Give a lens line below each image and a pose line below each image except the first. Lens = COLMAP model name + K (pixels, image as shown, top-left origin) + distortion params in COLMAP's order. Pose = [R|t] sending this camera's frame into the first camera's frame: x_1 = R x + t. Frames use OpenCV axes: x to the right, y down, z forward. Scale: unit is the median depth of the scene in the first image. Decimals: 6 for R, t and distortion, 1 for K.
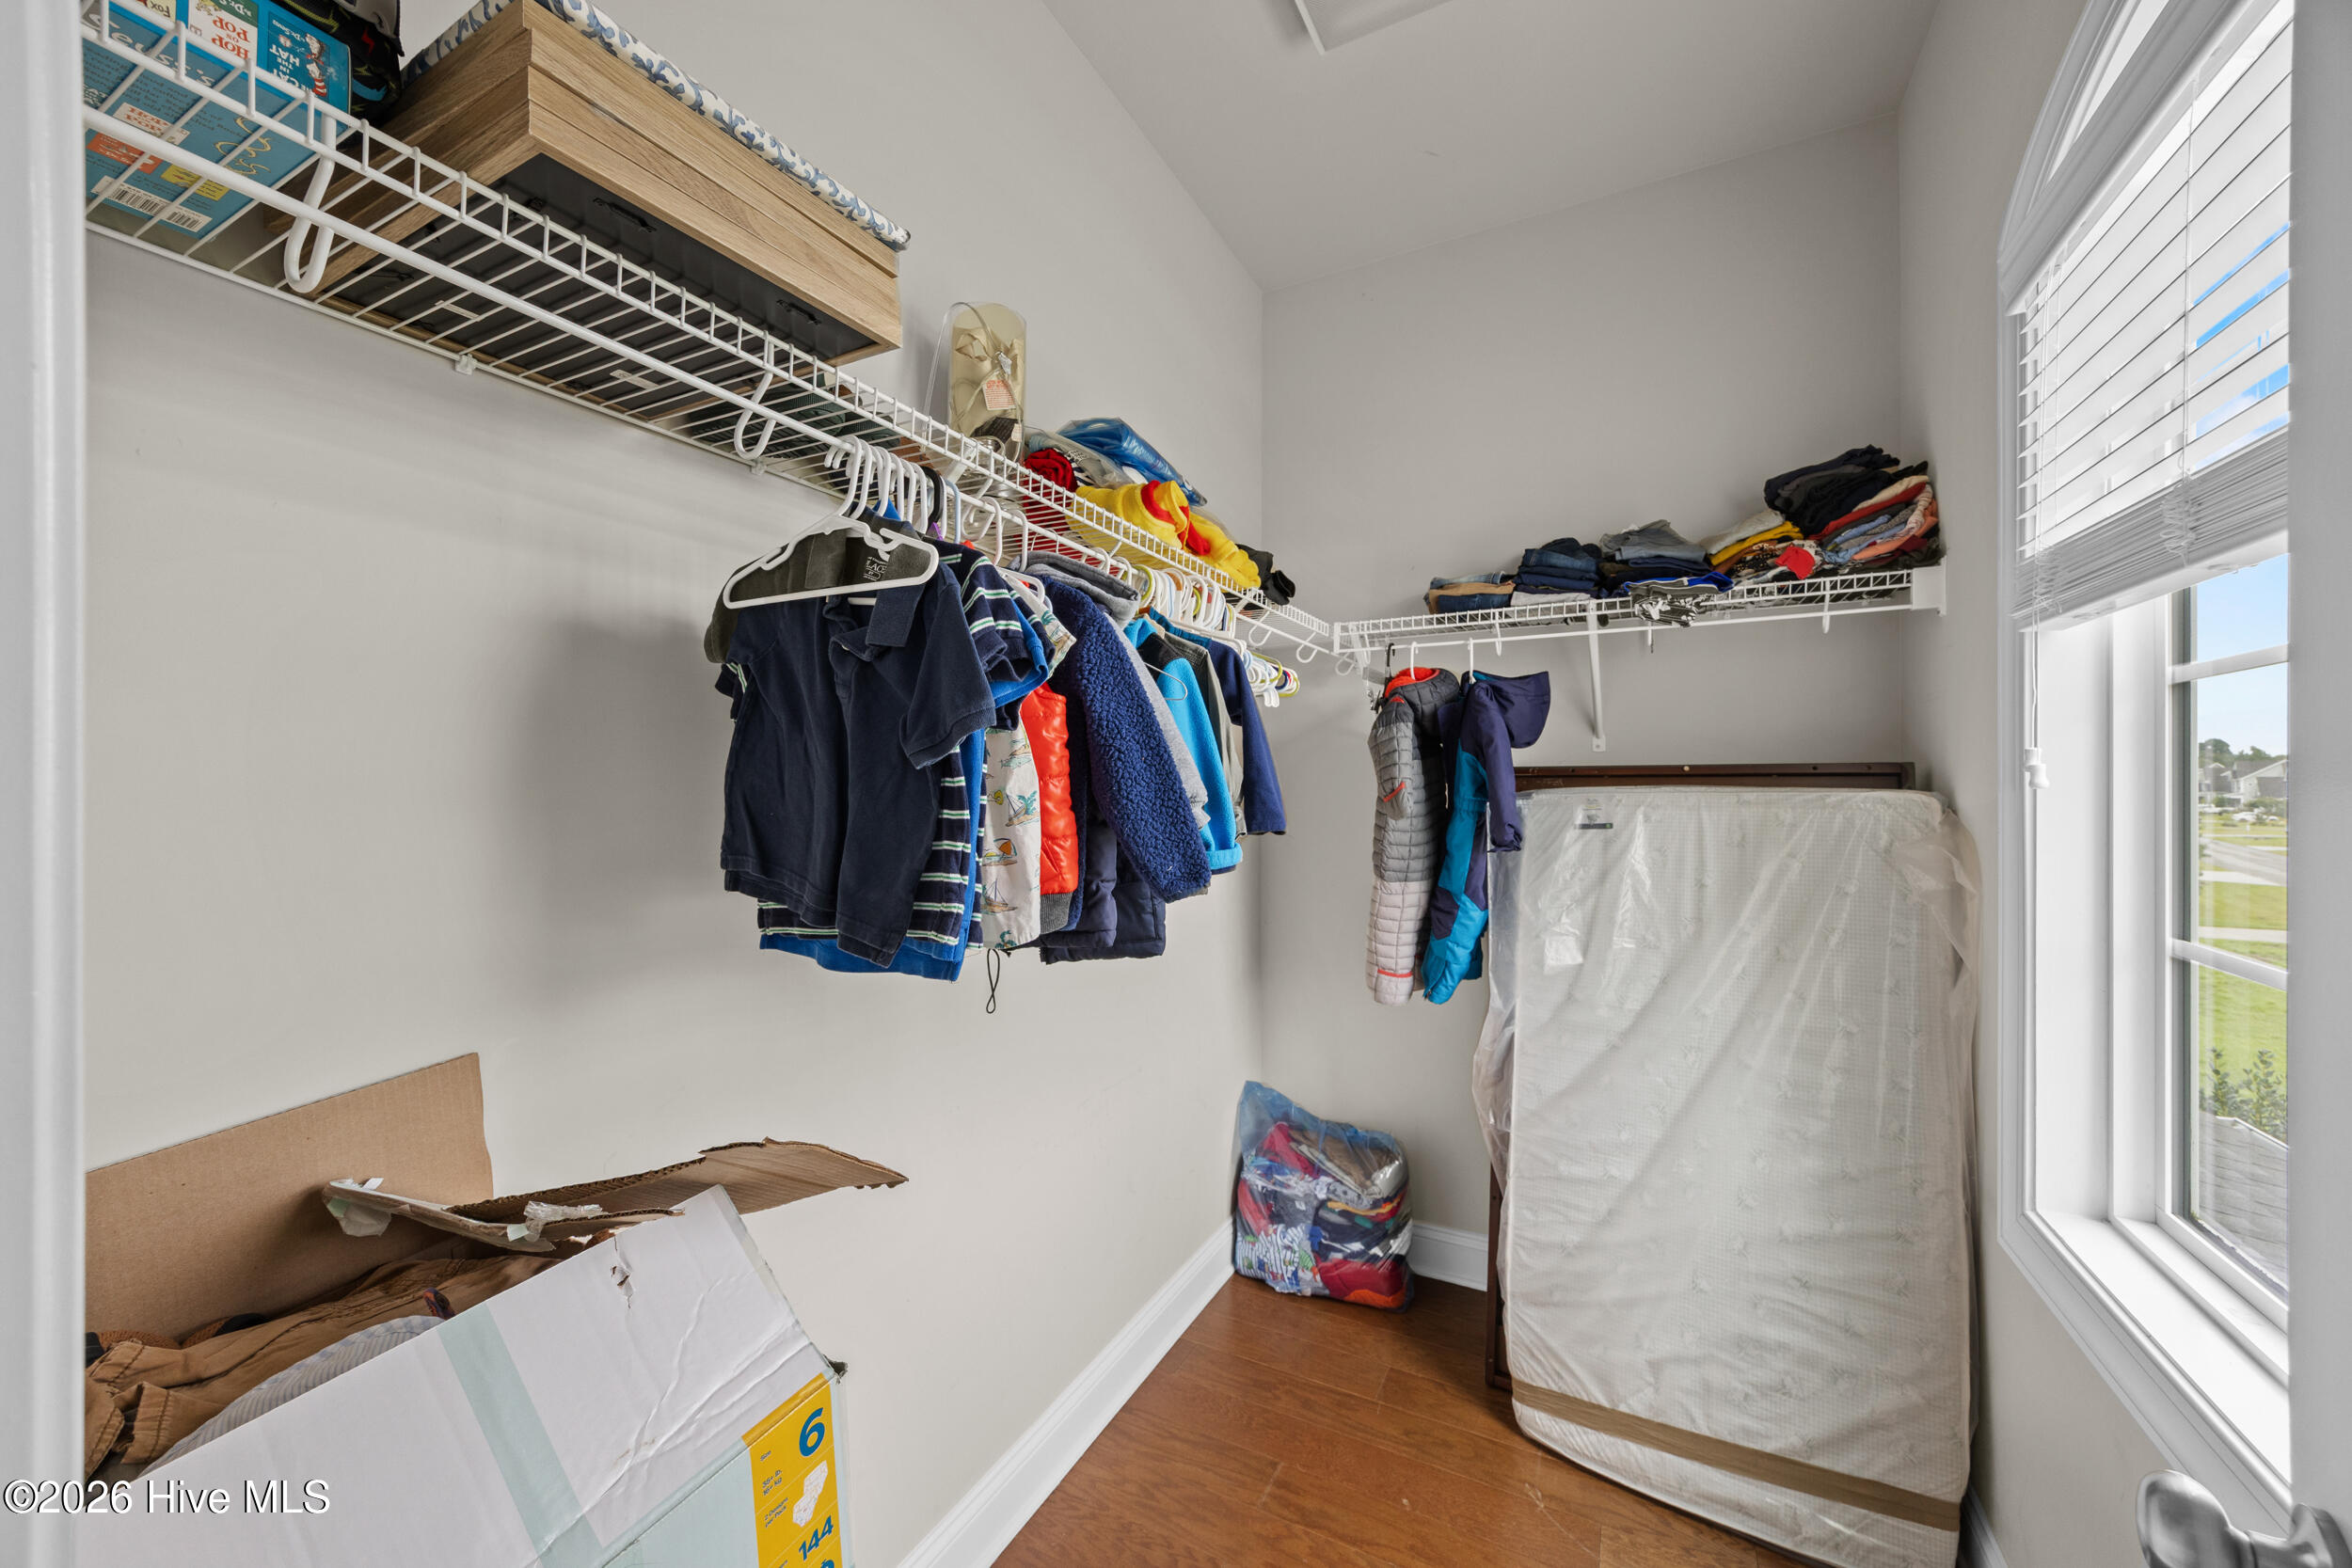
lens RADIAL K [[902.2, 0, 1181.6], [0, 902.2, 787.2], [0, 0, 1]] dist [-0.000943, 0.000014]
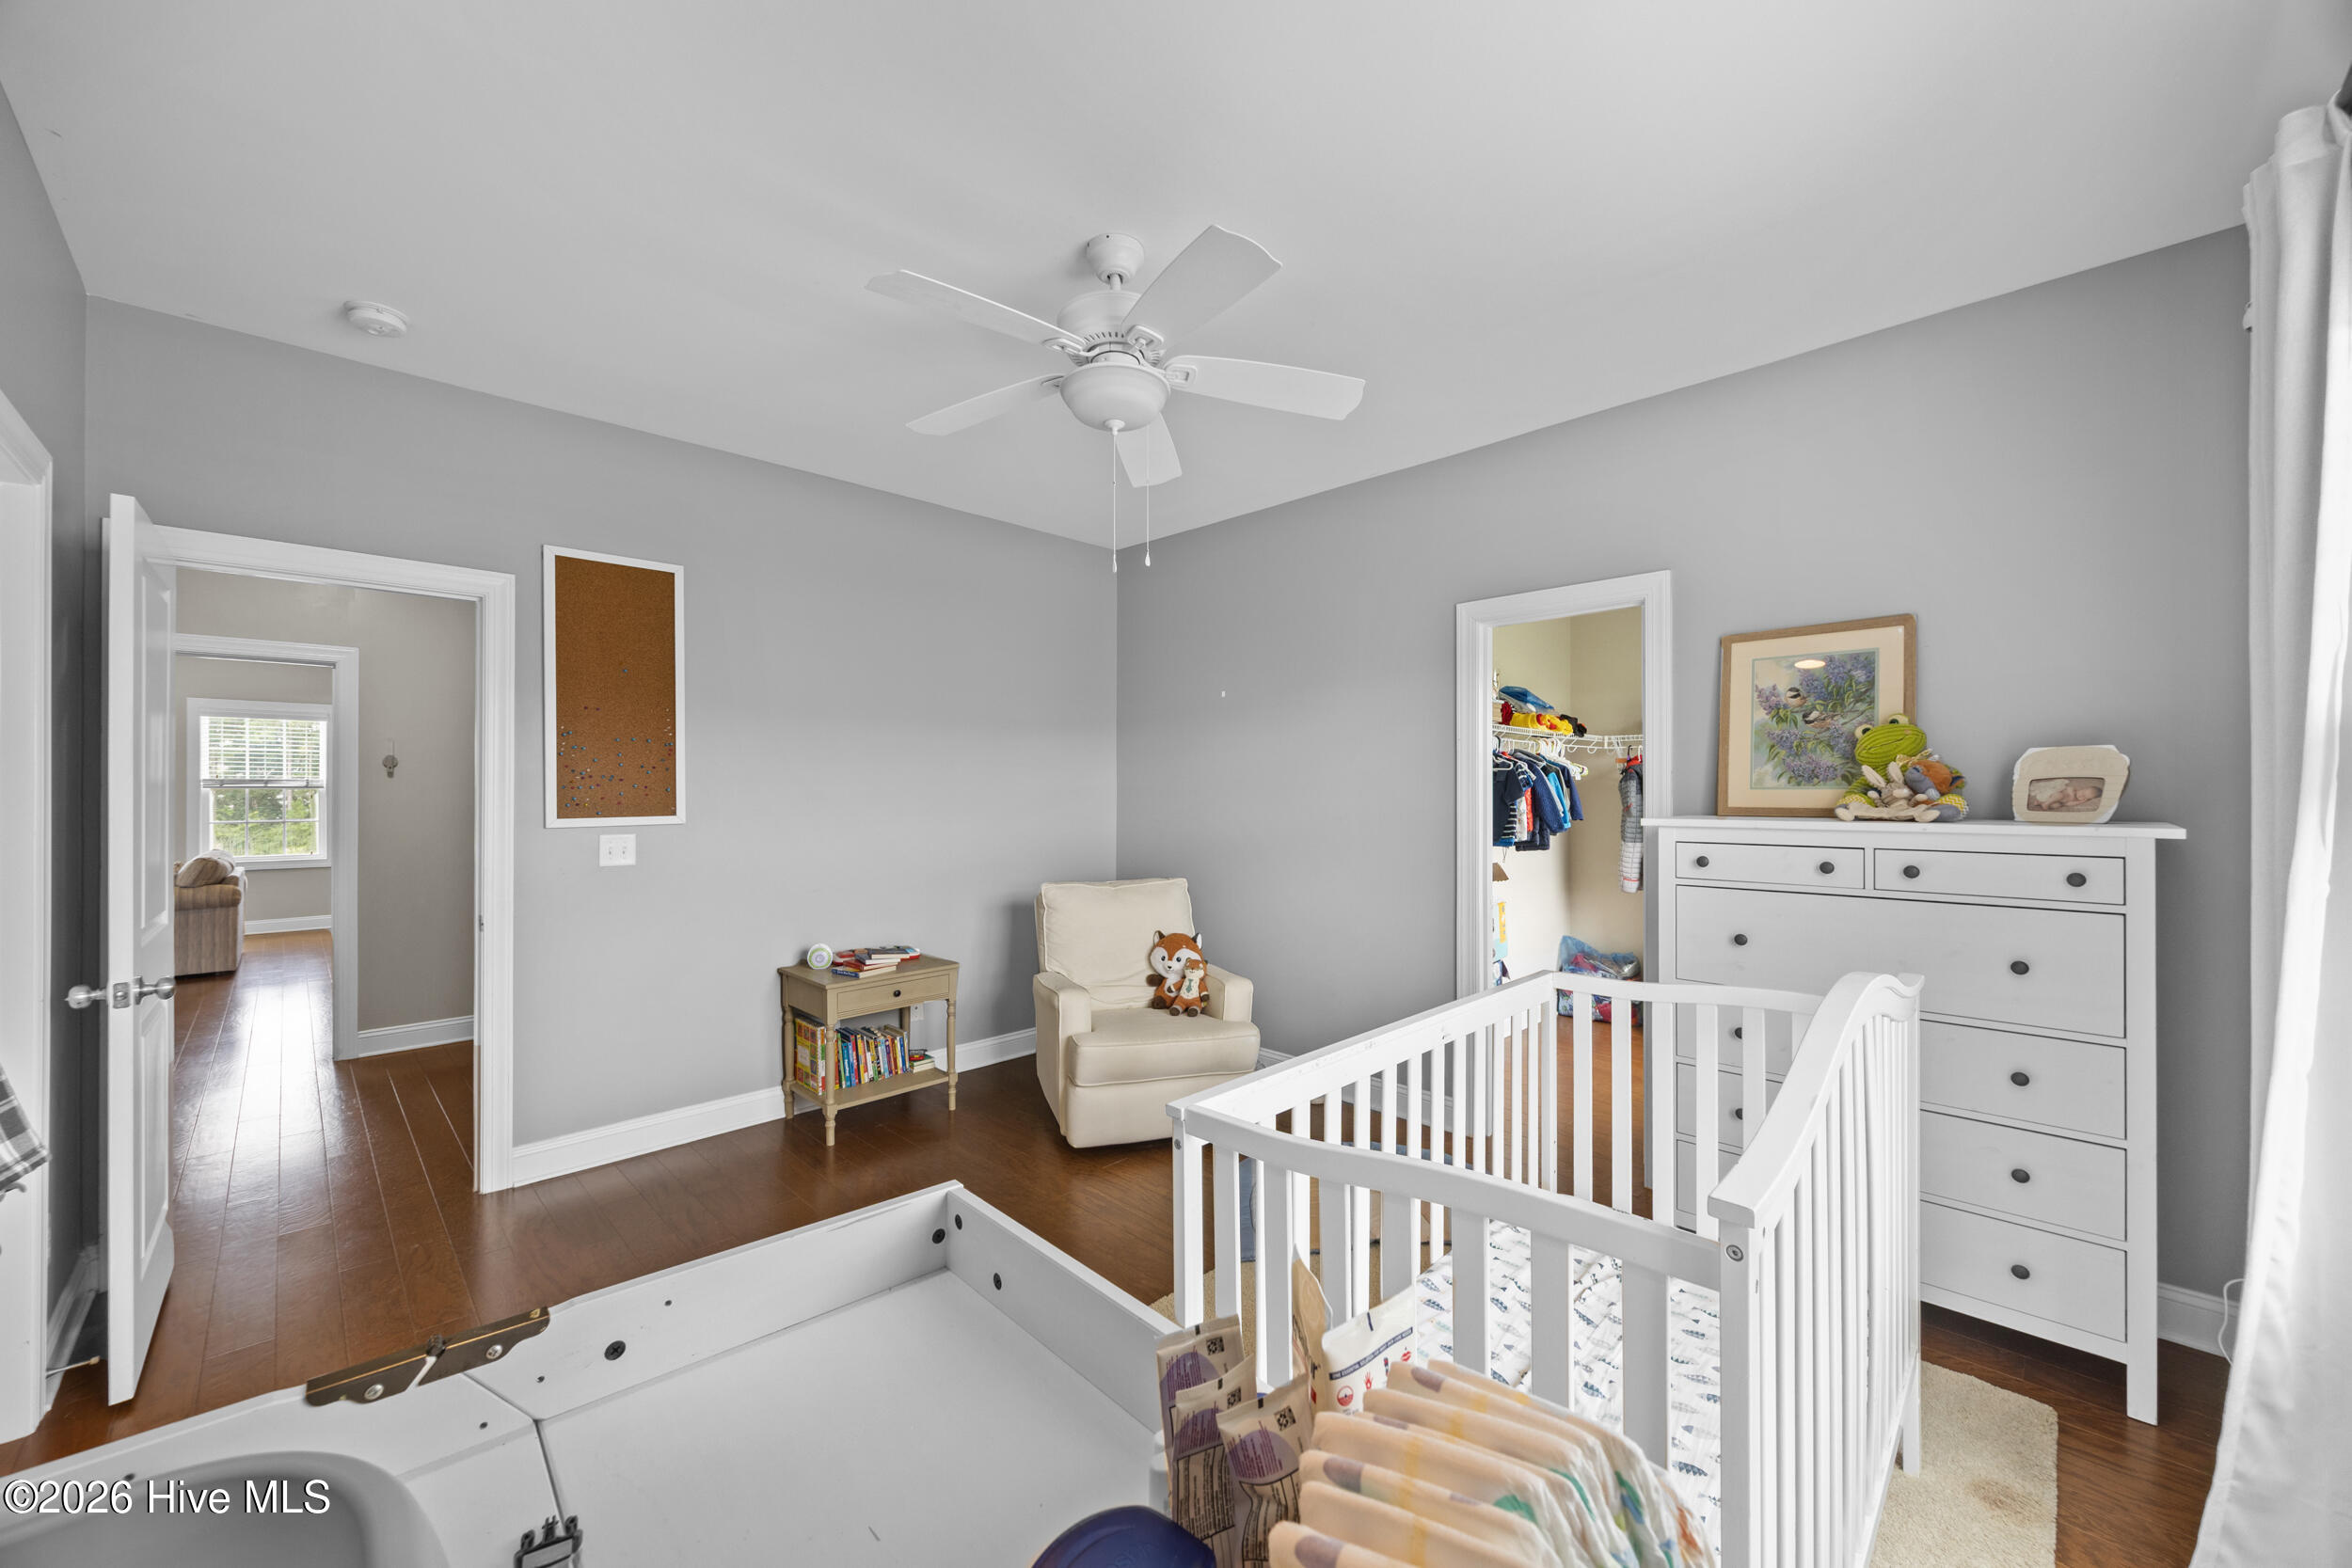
lens RADIAL K [[902.2, 0, 1181.6], [0, 902.2, 787.2], [0, 0, 1]] dist [-0.000943, 0.000014]
pose [[0.955421, 0.001336, -0.295242, -0.313421], [-0.001453, 0.999999, -0.000179, -0.068547], [0.295242, 0.000600, 0.955422, -2.585953]]
